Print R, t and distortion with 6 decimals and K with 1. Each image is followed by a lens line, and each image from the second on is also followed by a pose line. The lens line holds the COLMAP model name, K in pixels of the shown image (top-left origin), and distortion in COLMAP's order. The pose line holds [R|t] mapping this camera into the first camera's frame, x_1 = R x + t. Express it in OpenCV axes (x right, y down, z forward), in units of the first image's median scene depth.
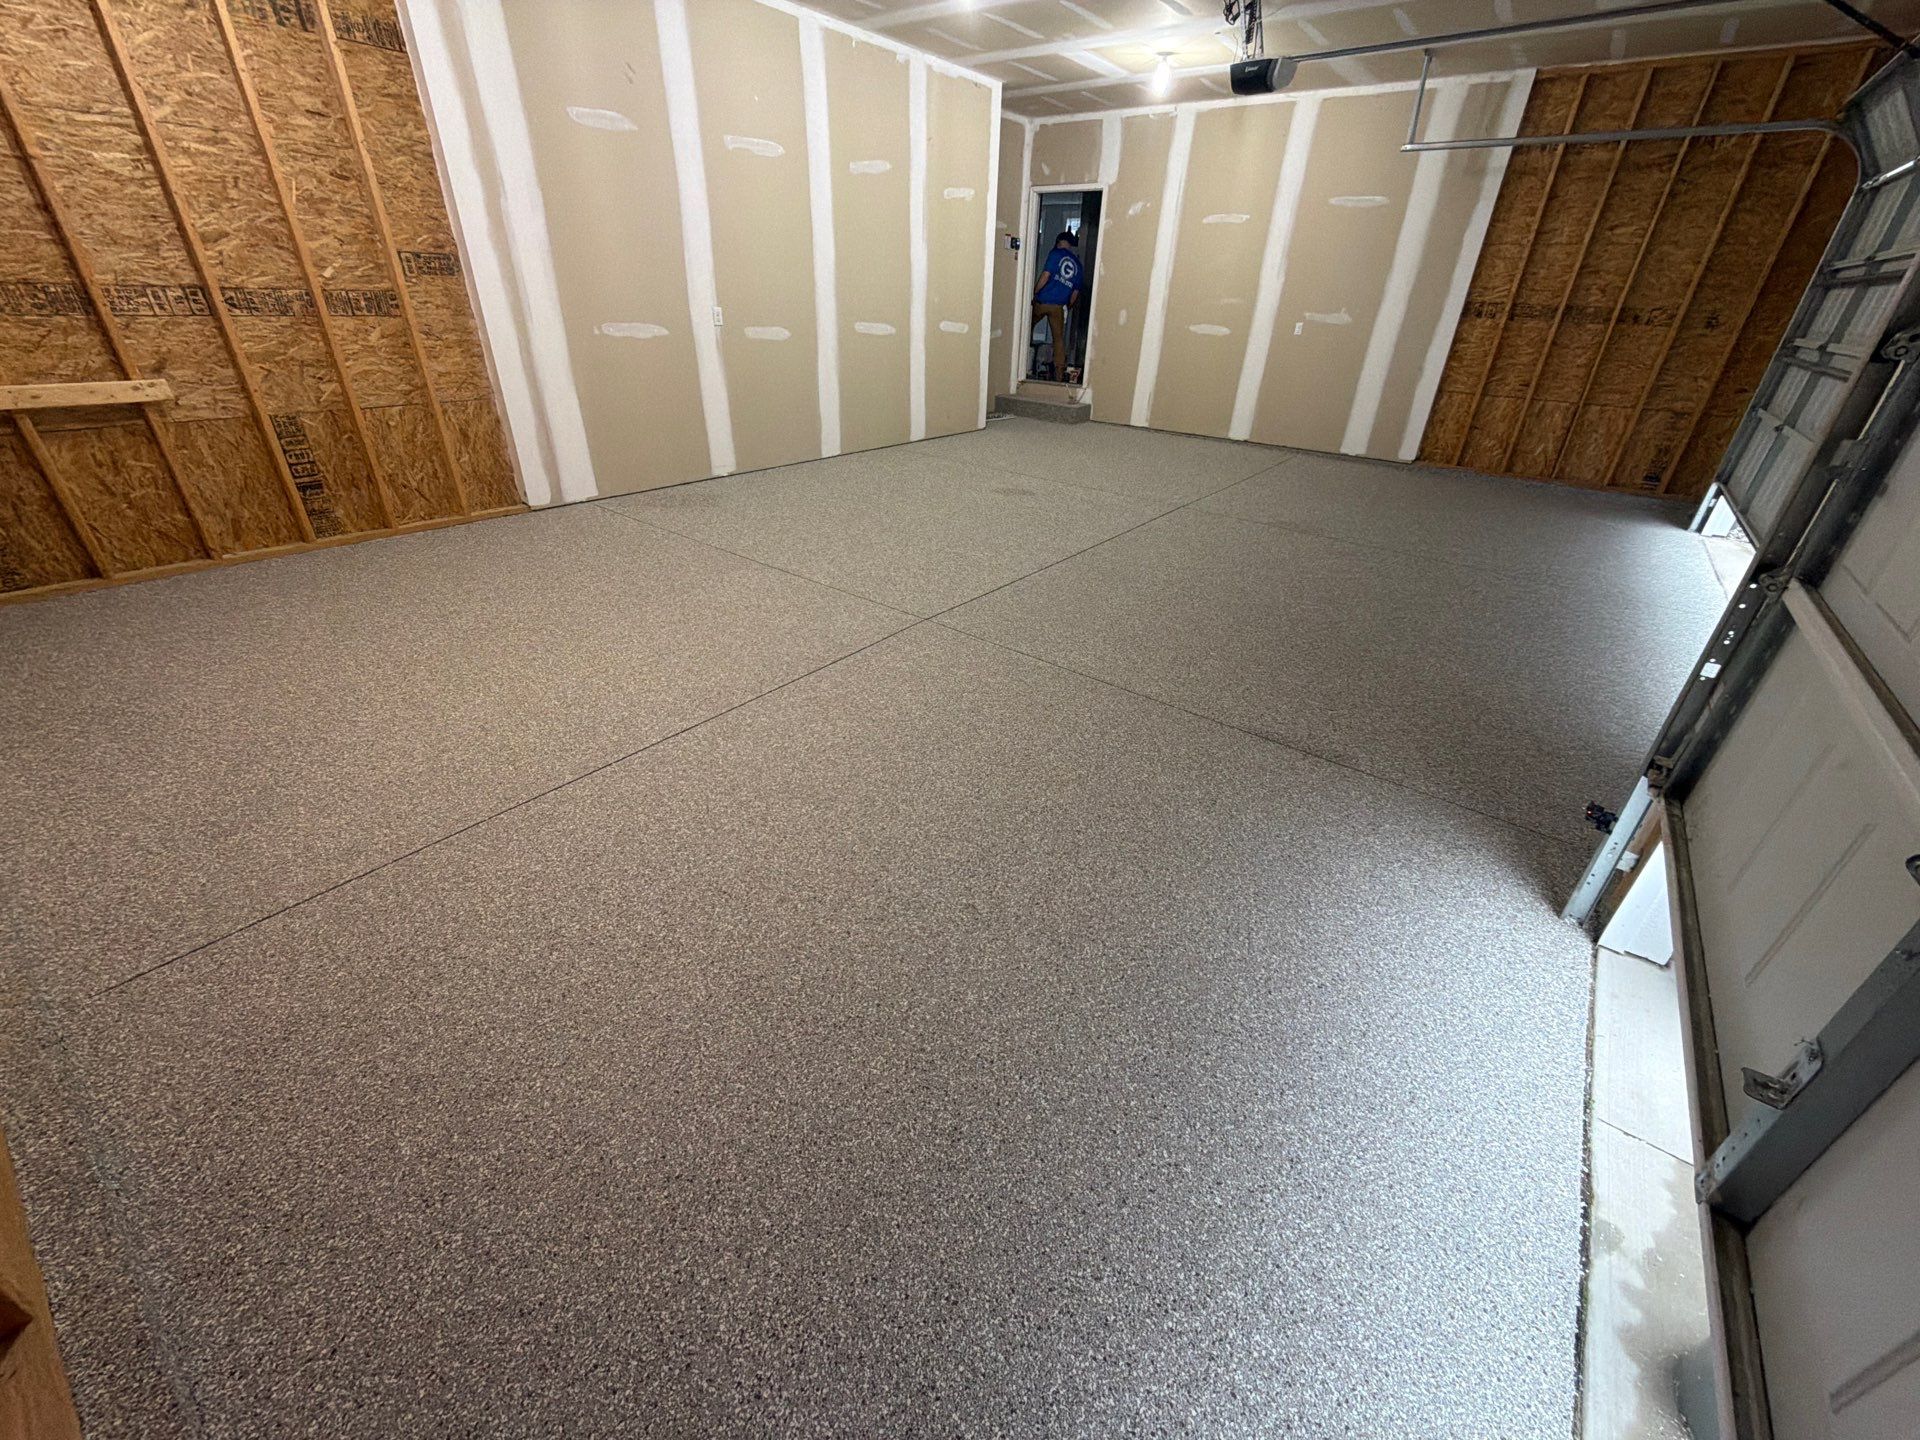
lens RADIAL K [[761.2, 0, 960.4], [0, 761.2, 718.3], [0, 0, 1]] dist [0.001174, -0.000922]
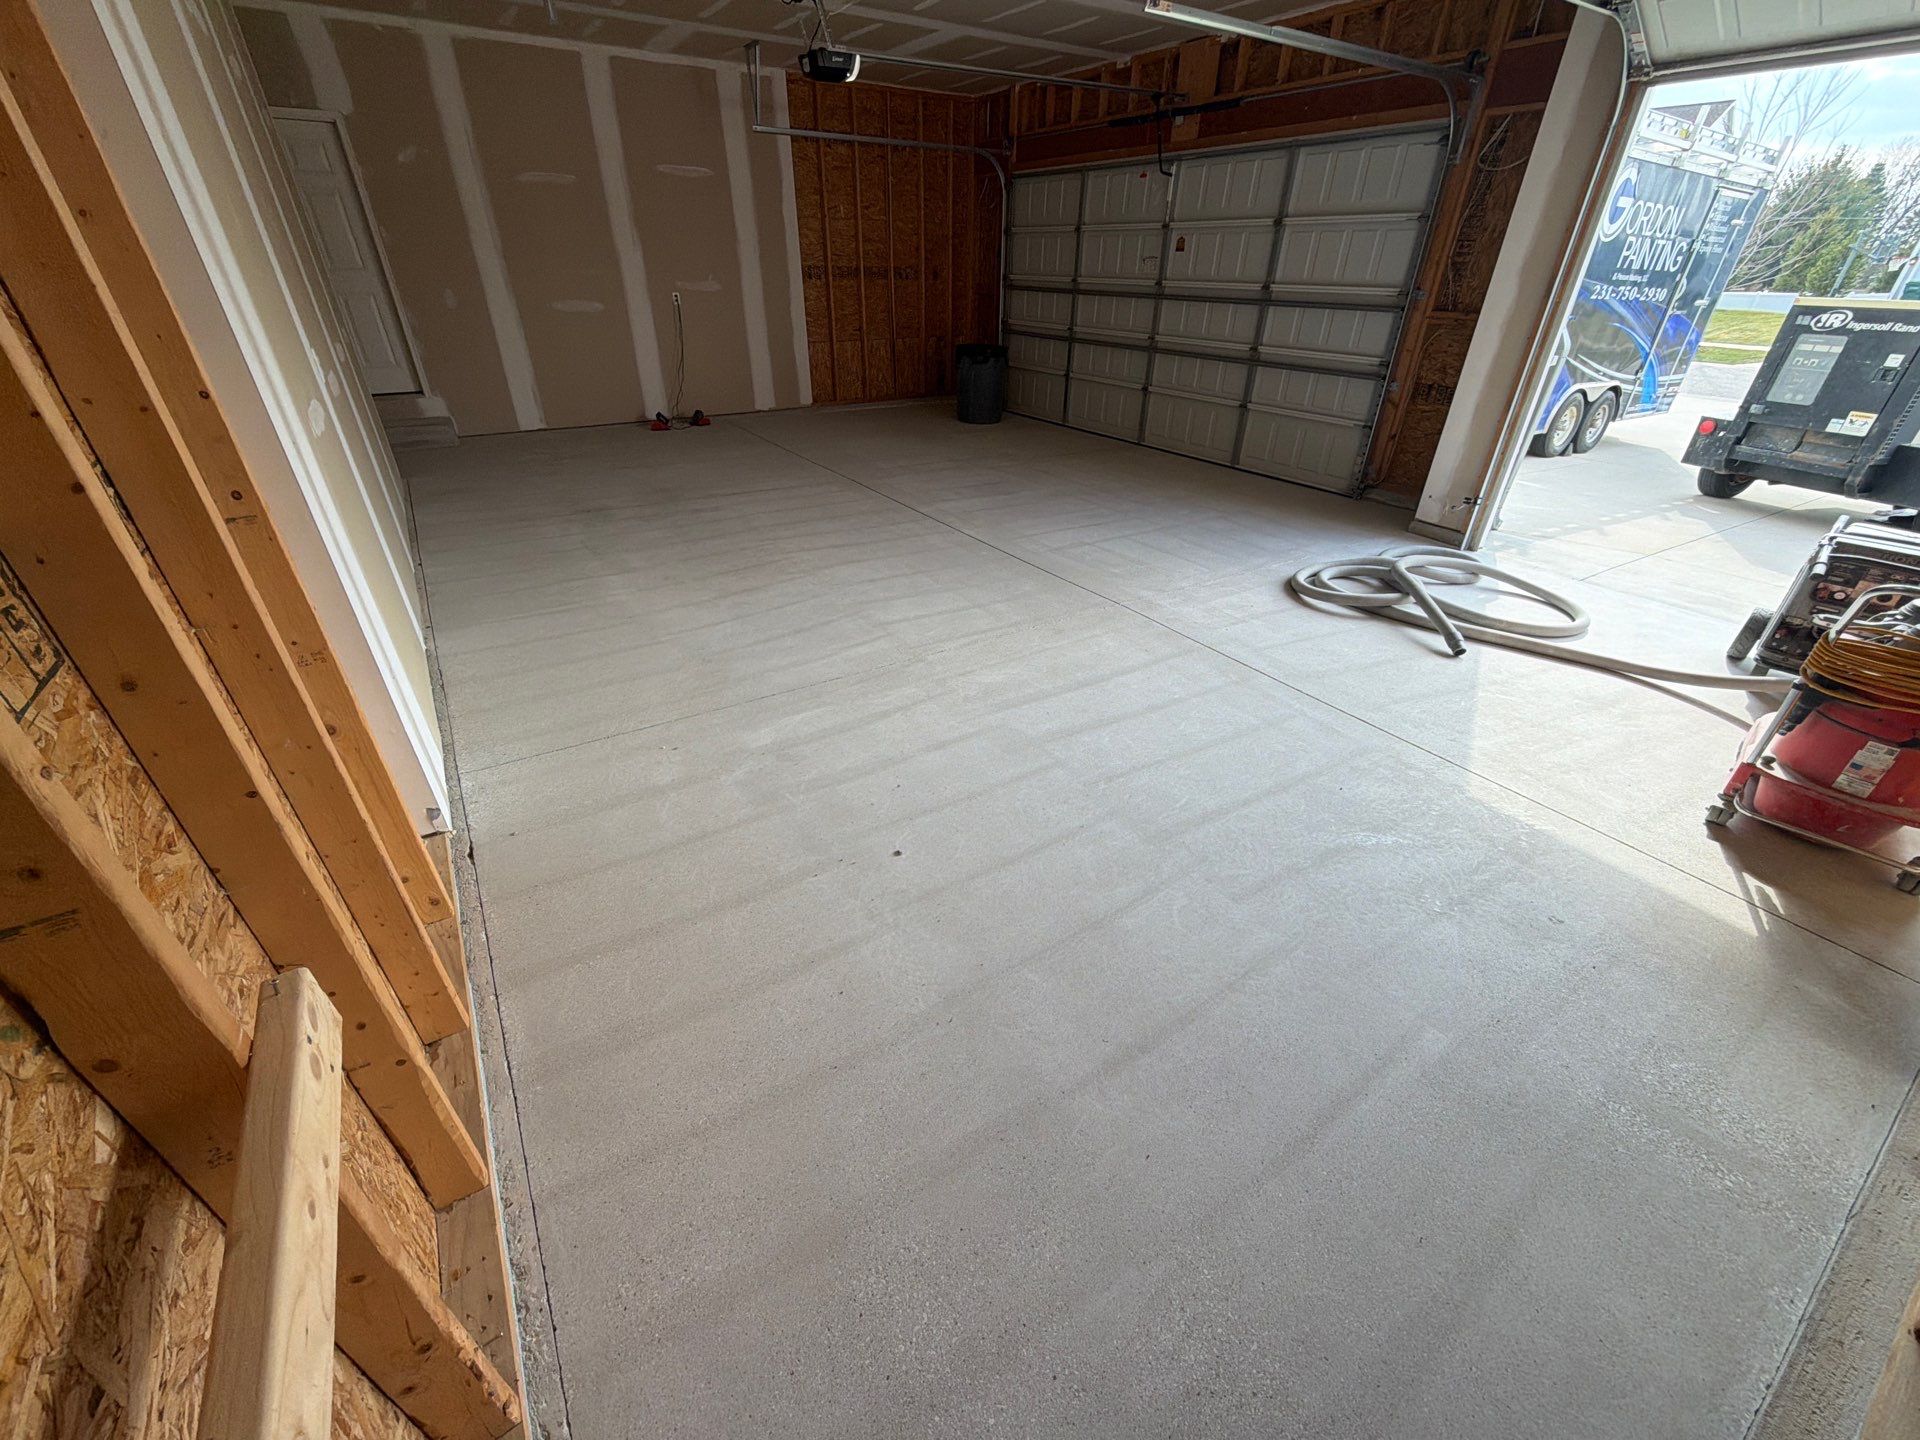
lens RADIAL K [[761.2, 0, 962.7], [0, 761.2, 716.6], [0, 0, 1]] dist [0.001174, -0.000922]
pose [[0.331042, -0.511140, 0.793188, -0.827973], [0.463547, 0.820256, 0.335119, -0.365132], [-0.821910, 0.256741, 0.508476, 0.532498]]
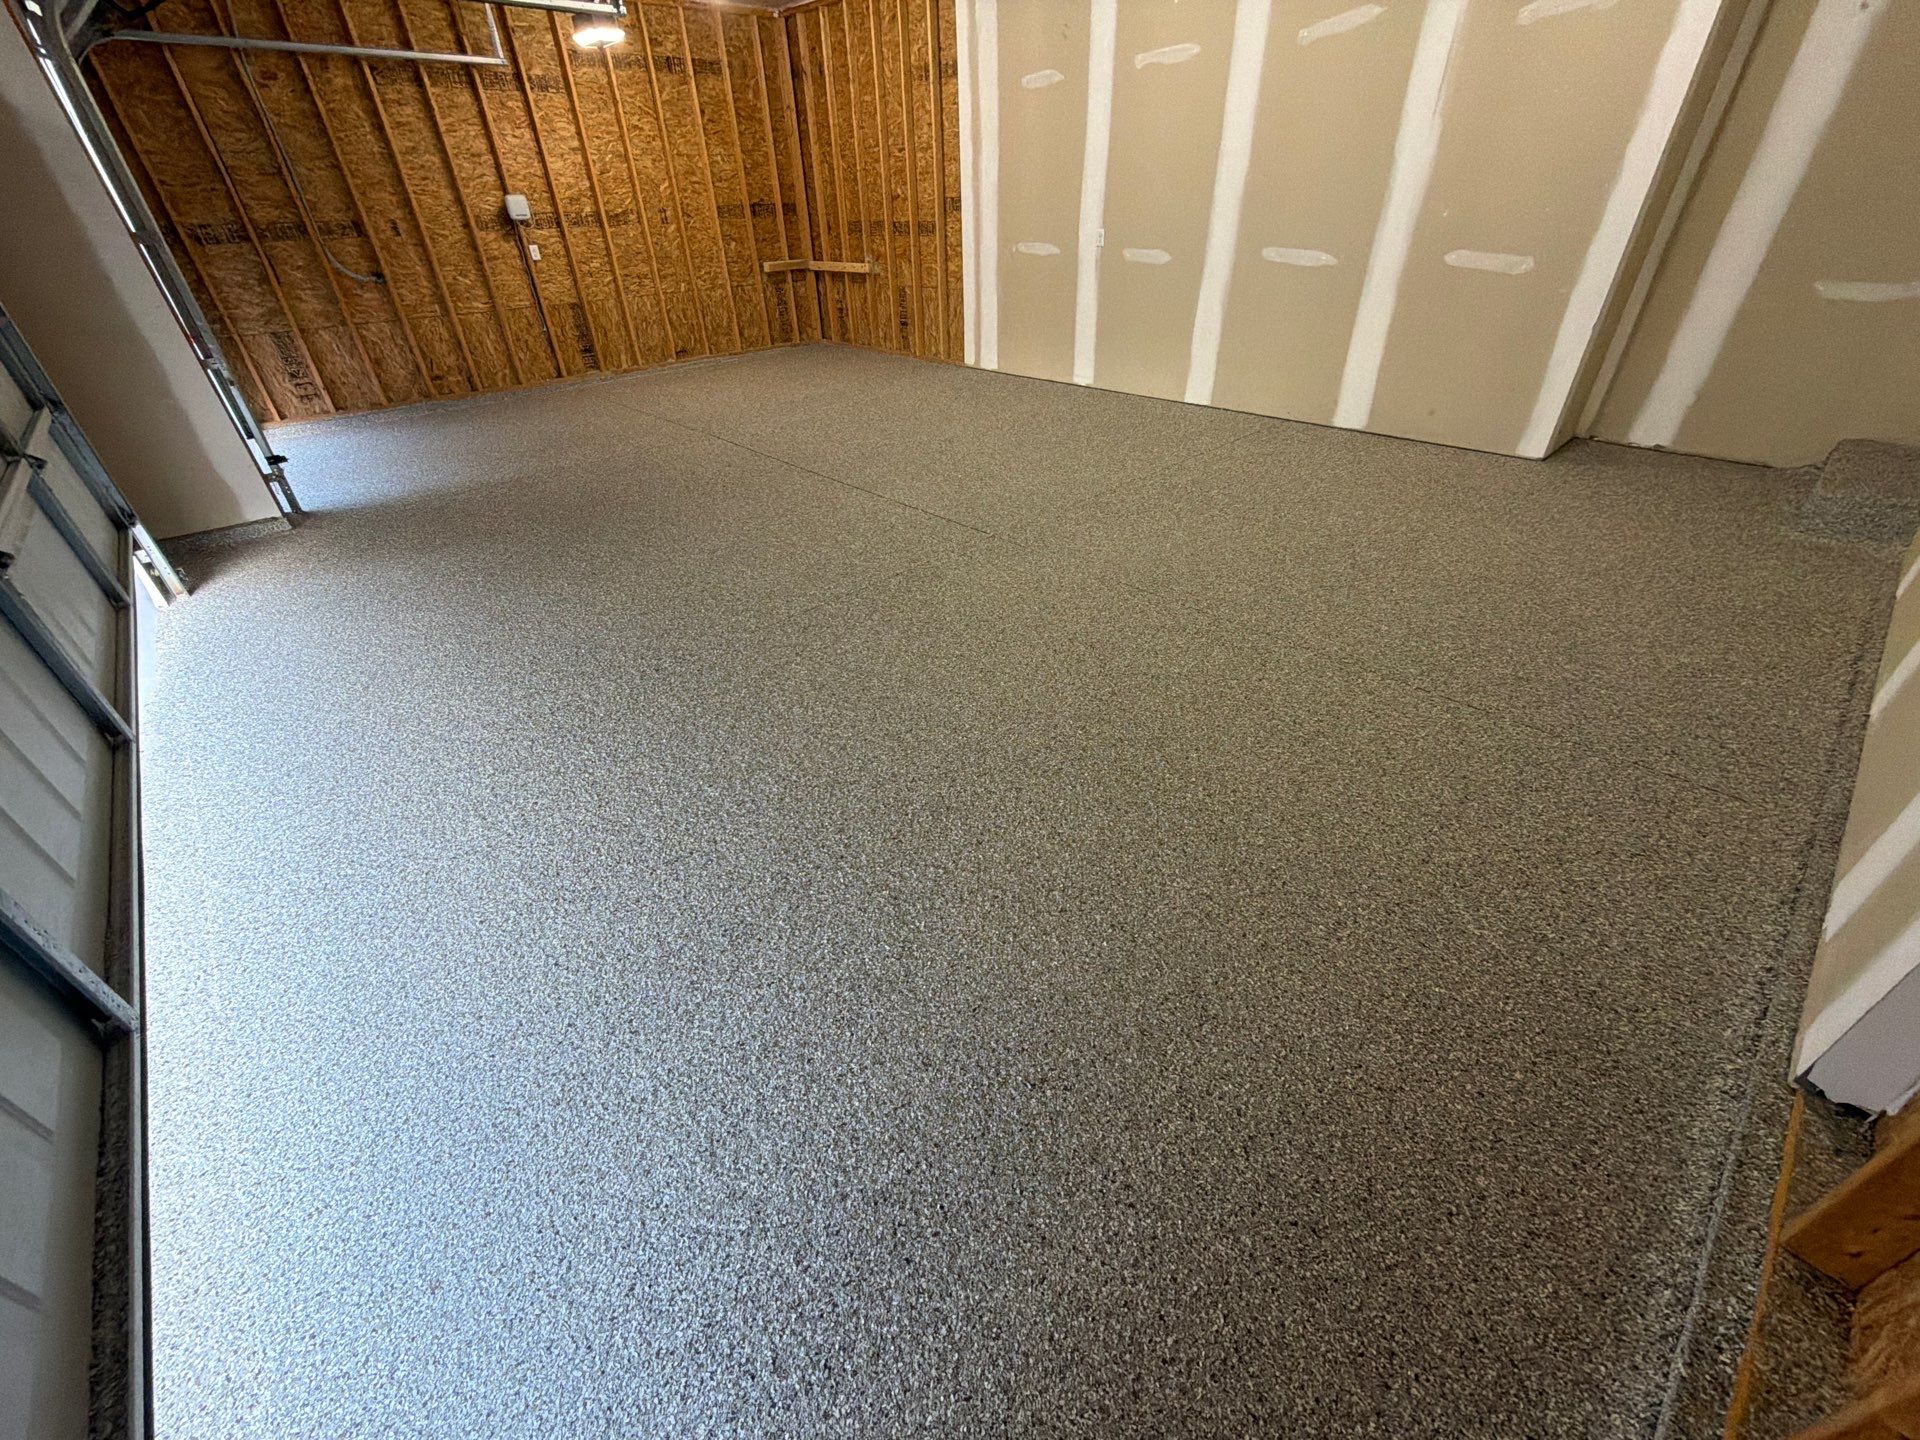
lens RADIAL K [[761.2, 0, 957.2], [0, 761.2, 721.1], [0, 0, 1]] dist [0.001174, -0.000922]
pose [[-0.184487, 0.530883, -0.827120, 1.185807], [-0.462329, 0.695764, 0.549694, -0.654170], [0.867304, 0.483813, 0.117084, 1.221784]]
